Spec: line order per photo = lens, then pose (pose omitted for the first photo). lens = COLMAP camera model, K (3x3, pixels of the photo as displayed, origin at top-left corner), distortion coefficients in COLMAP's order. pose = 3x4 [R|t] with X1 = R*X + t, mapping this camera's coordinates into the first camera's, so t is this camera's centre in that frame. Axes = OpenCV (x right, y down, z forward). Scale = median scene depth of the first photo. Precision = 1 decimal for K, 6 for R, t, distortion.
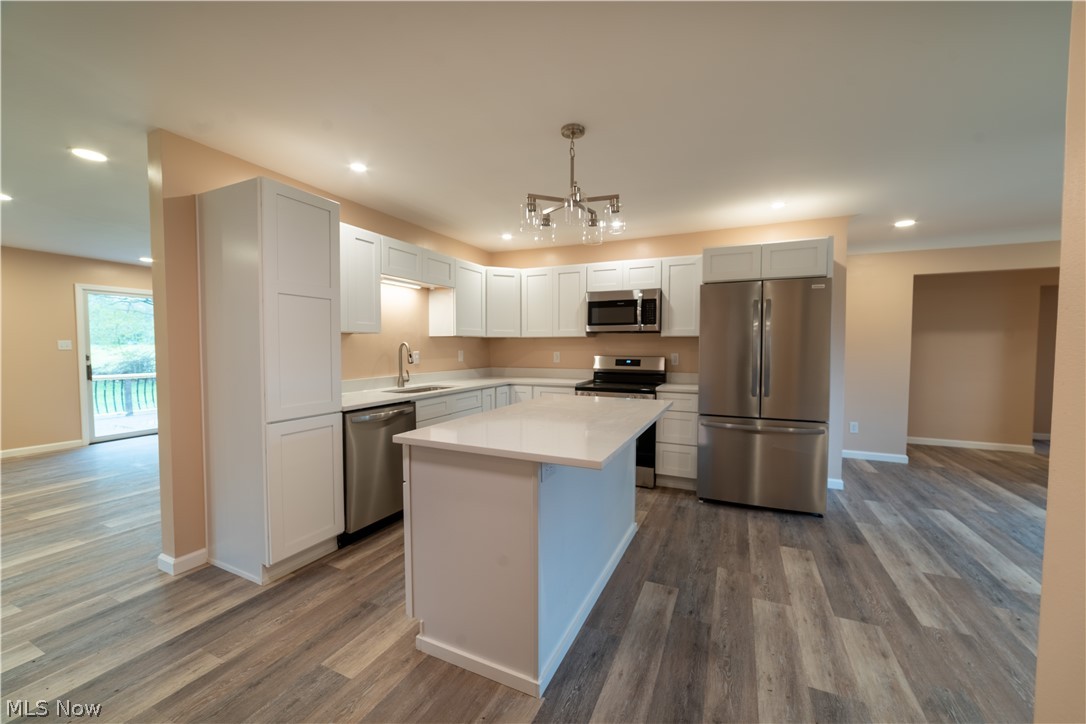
lens RADIAL K [[424.1, 0, 550.3], [0, 424.1, 360.7], [0, 0, 1]] dist [-0.017157, 0.007007]
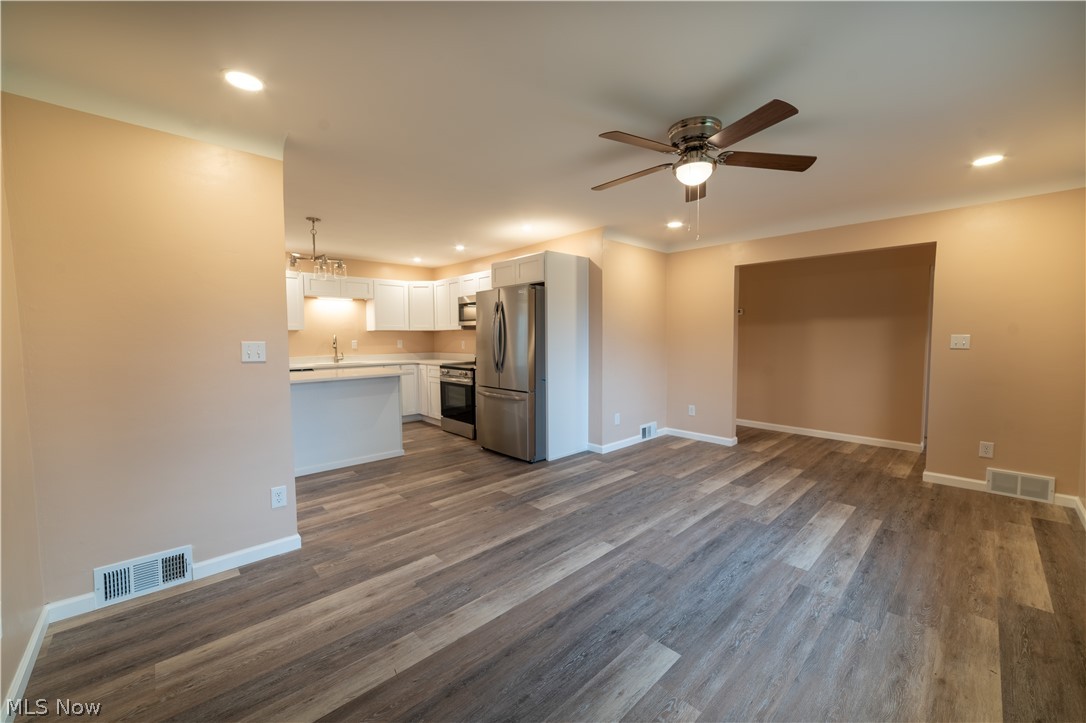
lens RADIAL K [[420.3, 0, 548.7], [0, 420.3, 361.6], [0, 0, 1]] dist [-0.022349, 0.006275]
pose [[0.925444, 0.016916, -0.378508, 1.165797], [-0.008338, 0.999670, 0.024290, 0.014587], [0.378794, -0.019323, 0.925279, -0.201262]]
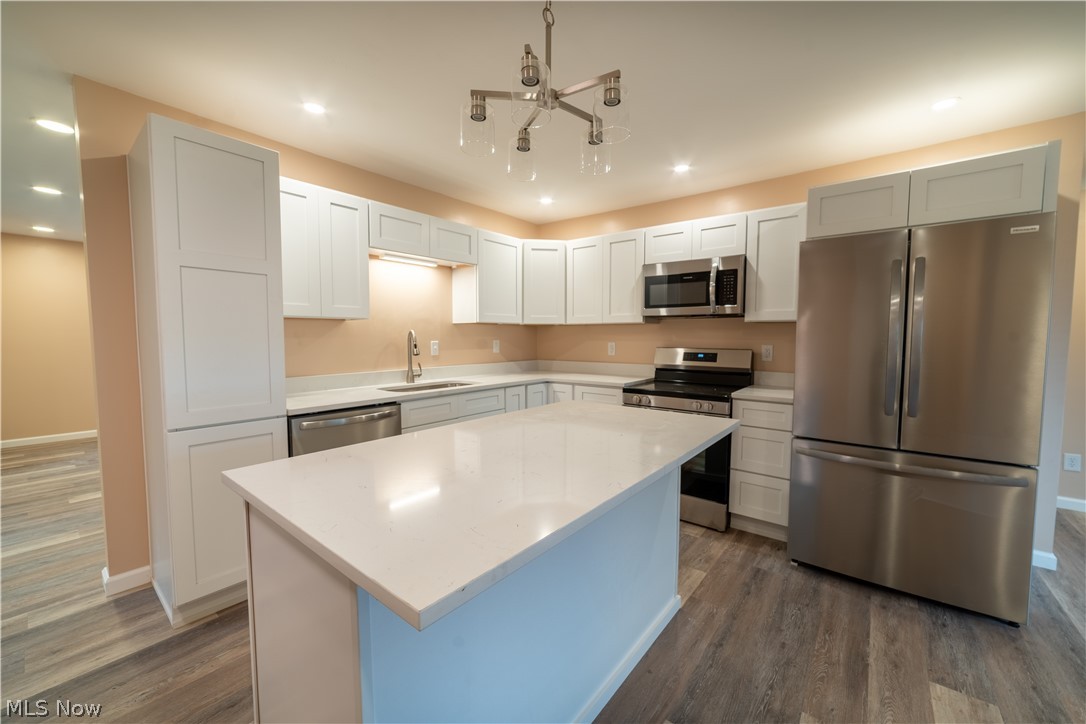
lens RADIAL K [[427.6, 0, 550.1], [0, 427.6, 361.8], [0, 0, 1]] dist [-0.018128, 0.006887]
pose [[0.970675, 0.015994, -0.239861, 0.145125], [-0.010006, 0.999608, 0.026162, -0.006149], [0.240185, -0.022995, 0.970455, 0.272822]]
